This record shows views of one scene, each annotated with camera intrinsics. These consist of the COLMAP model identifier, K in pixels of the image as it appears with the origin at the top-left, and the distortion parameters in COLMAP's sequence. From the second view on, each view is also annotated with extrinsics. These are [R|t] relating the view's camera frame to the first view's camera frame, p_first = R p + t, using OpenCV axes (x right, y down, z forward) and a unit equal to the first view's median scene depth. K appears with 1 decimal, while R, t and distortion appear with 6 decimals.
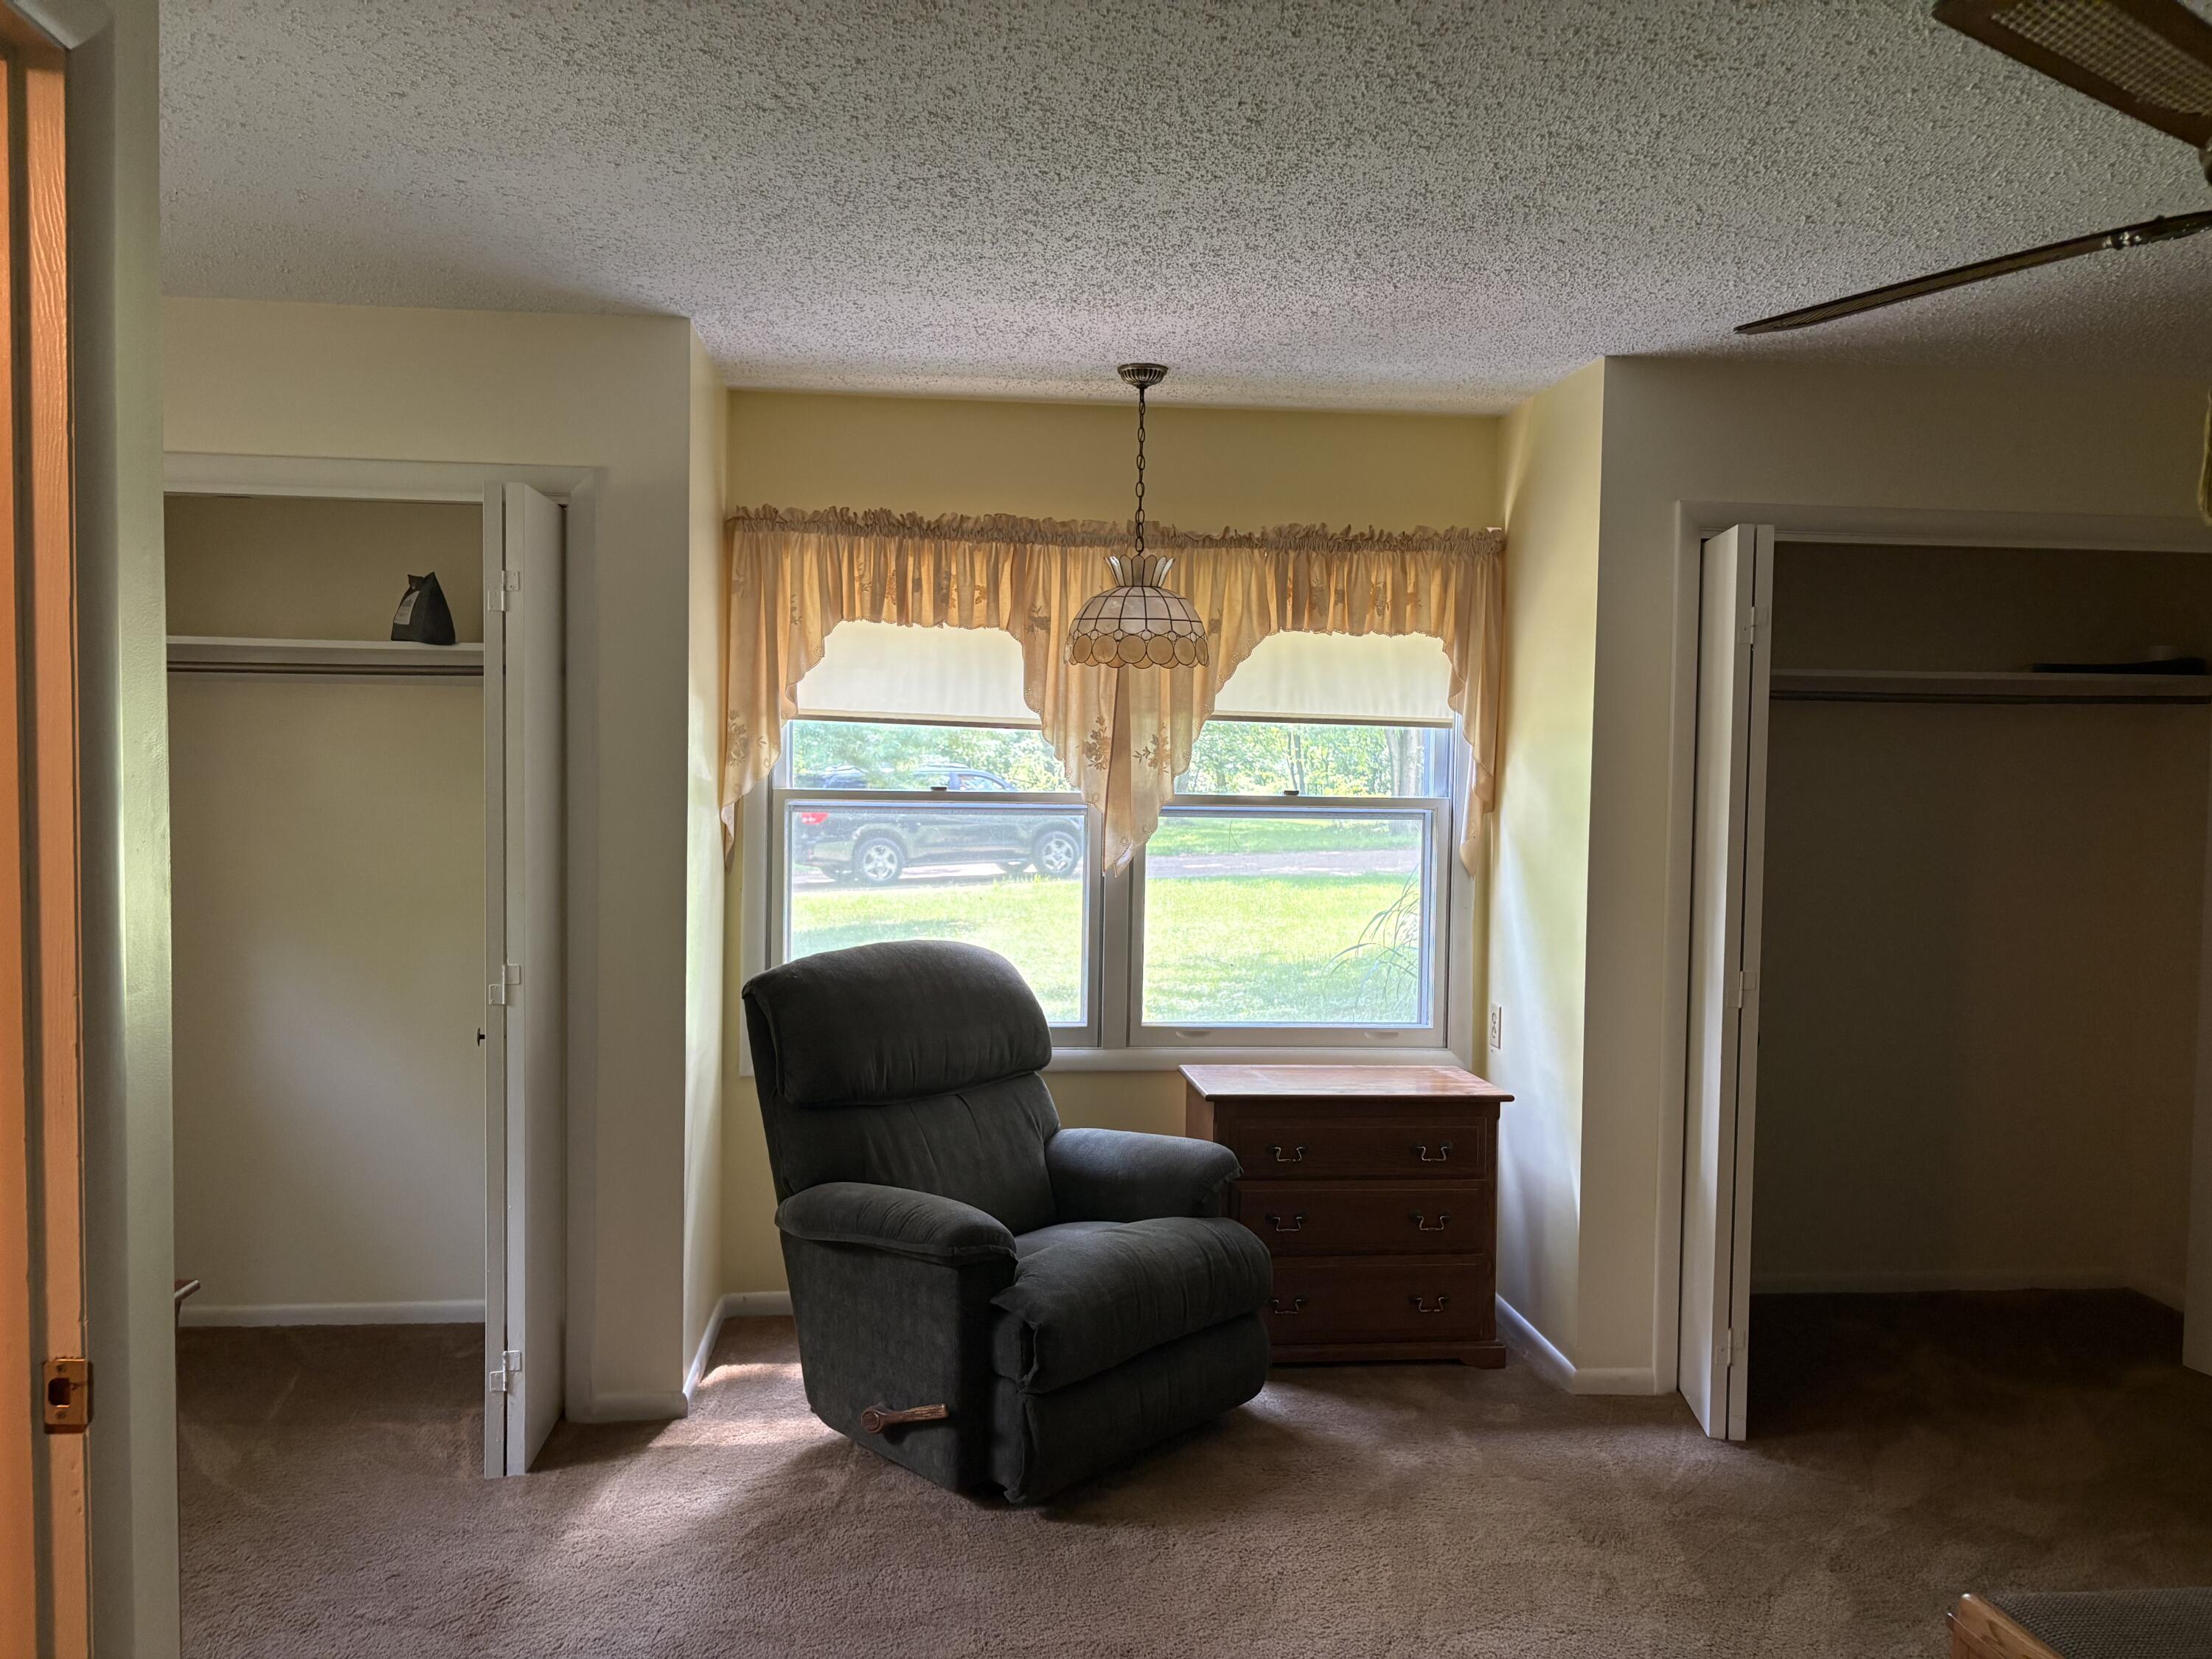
lens RADIAL K [[1661.0, 0, 1106.0], [0, 1661.0, 829.5], [0, 0, 1]] dist [0.076159, -0.100645]
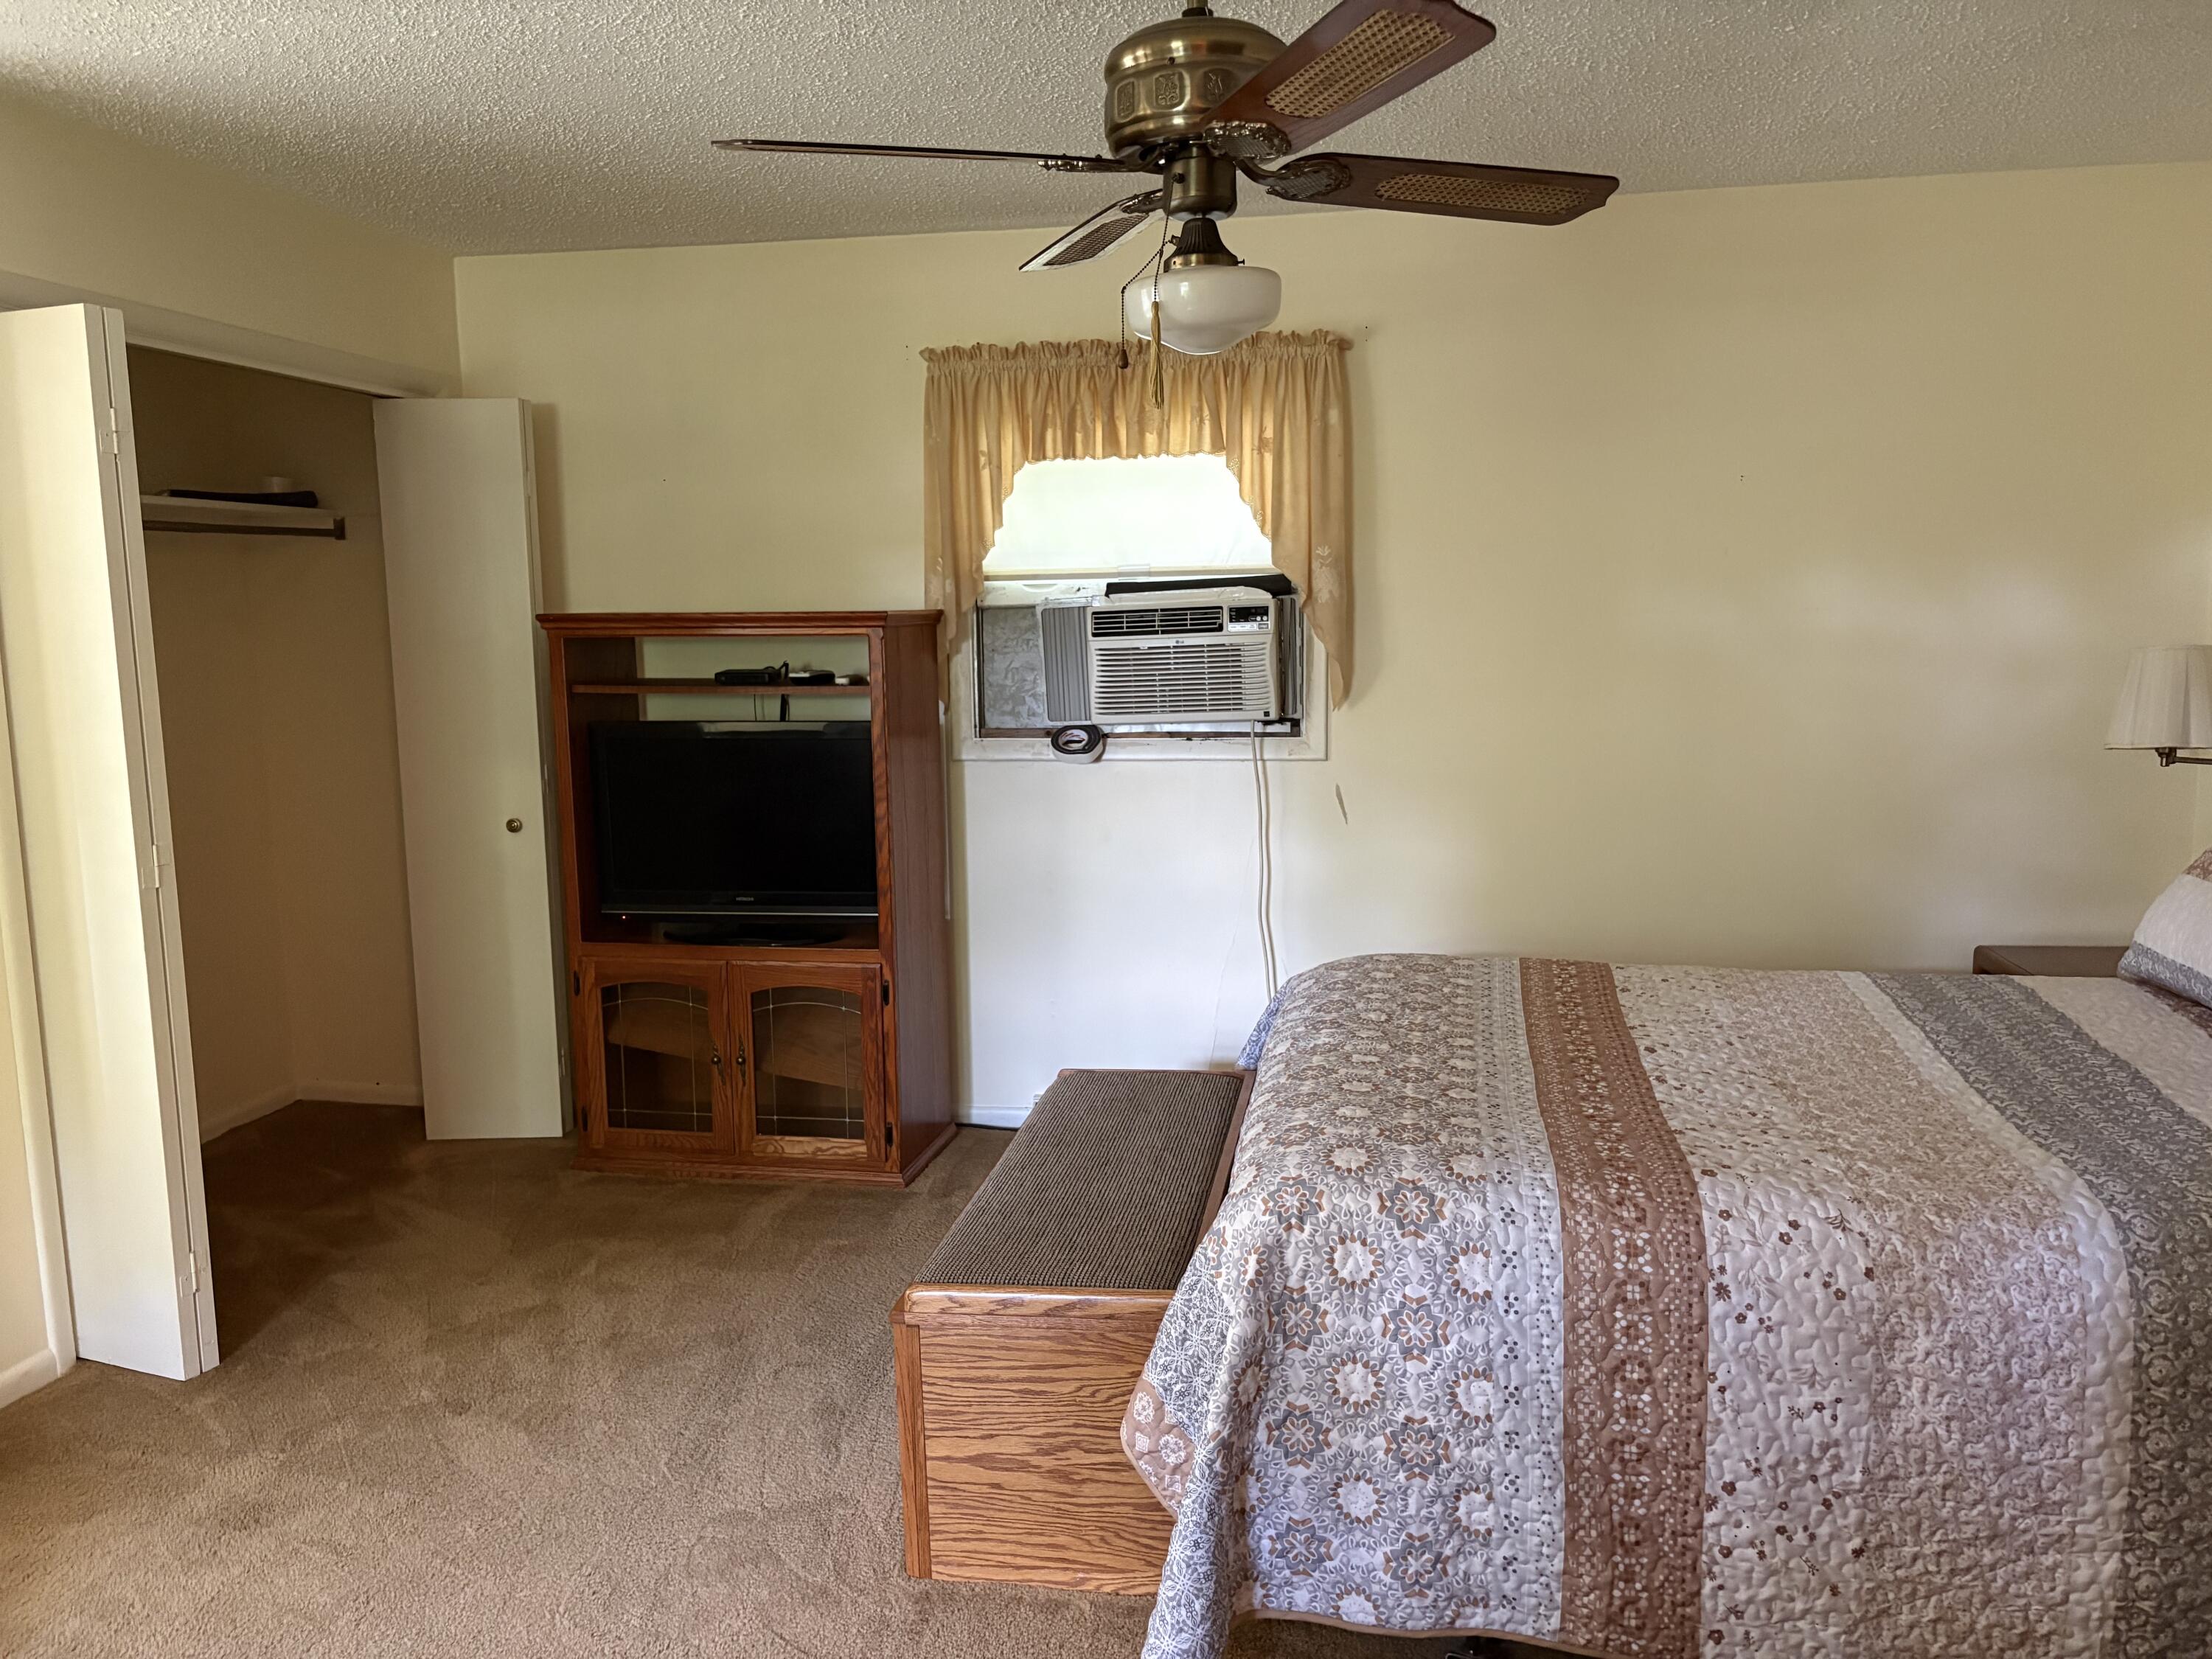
lens RADIAL K [[1659.2, 0, 1170.4], [0, 1659.2, 855.9], [0, 0, 1]] dist [0.026487, -0.002401]
pose [[0.277776, -0.169359, 0.945599, -0.309601], [0.054310, 0.985531, 0.160557, -0.024251], [-0.959109, 0.006757, 0.282955, 0.279037]]
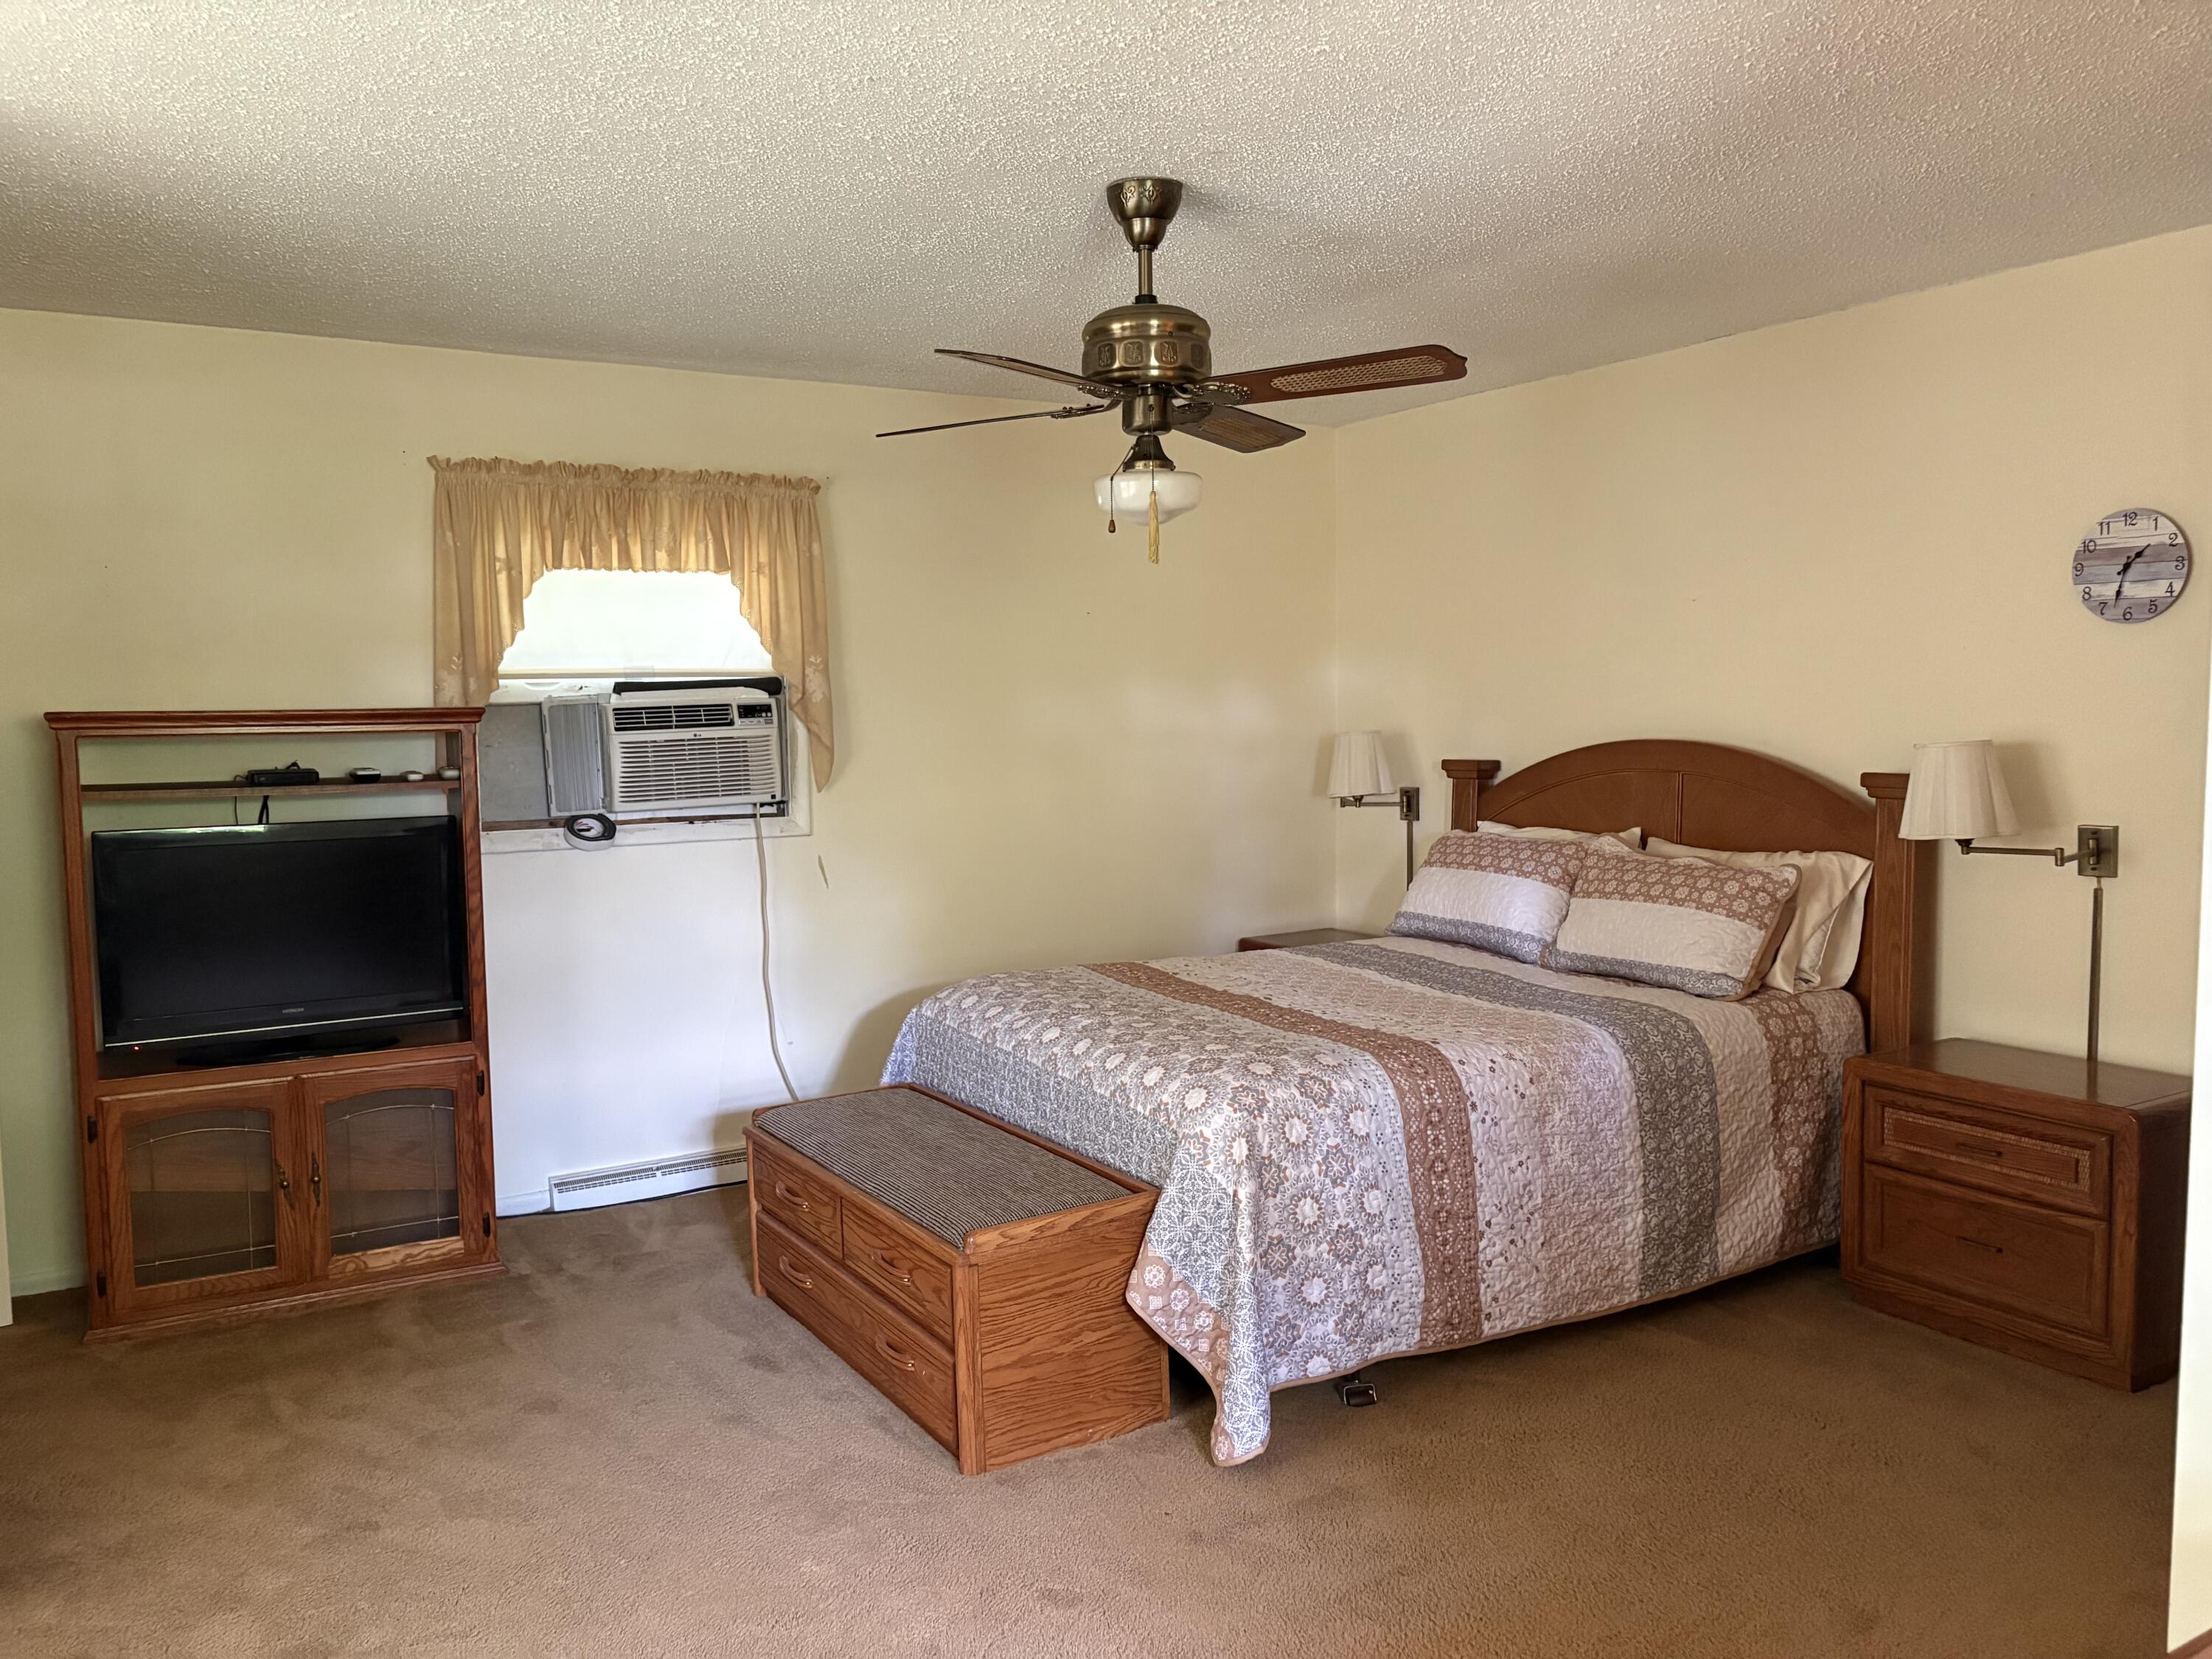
lens RADIAL K [[1661.0, 0, 1106.0], [0, 1661.0, 829.5], [0, 0, 1]] dist [0.076159, -0.100645]
pose [[-0.403893, -0.088494, 0.910516, -0.537132], [0.036473, 0.992961, 0.112686, -0.050128], [-0.914079, 0.078722, -0.397823, 0.886992]]
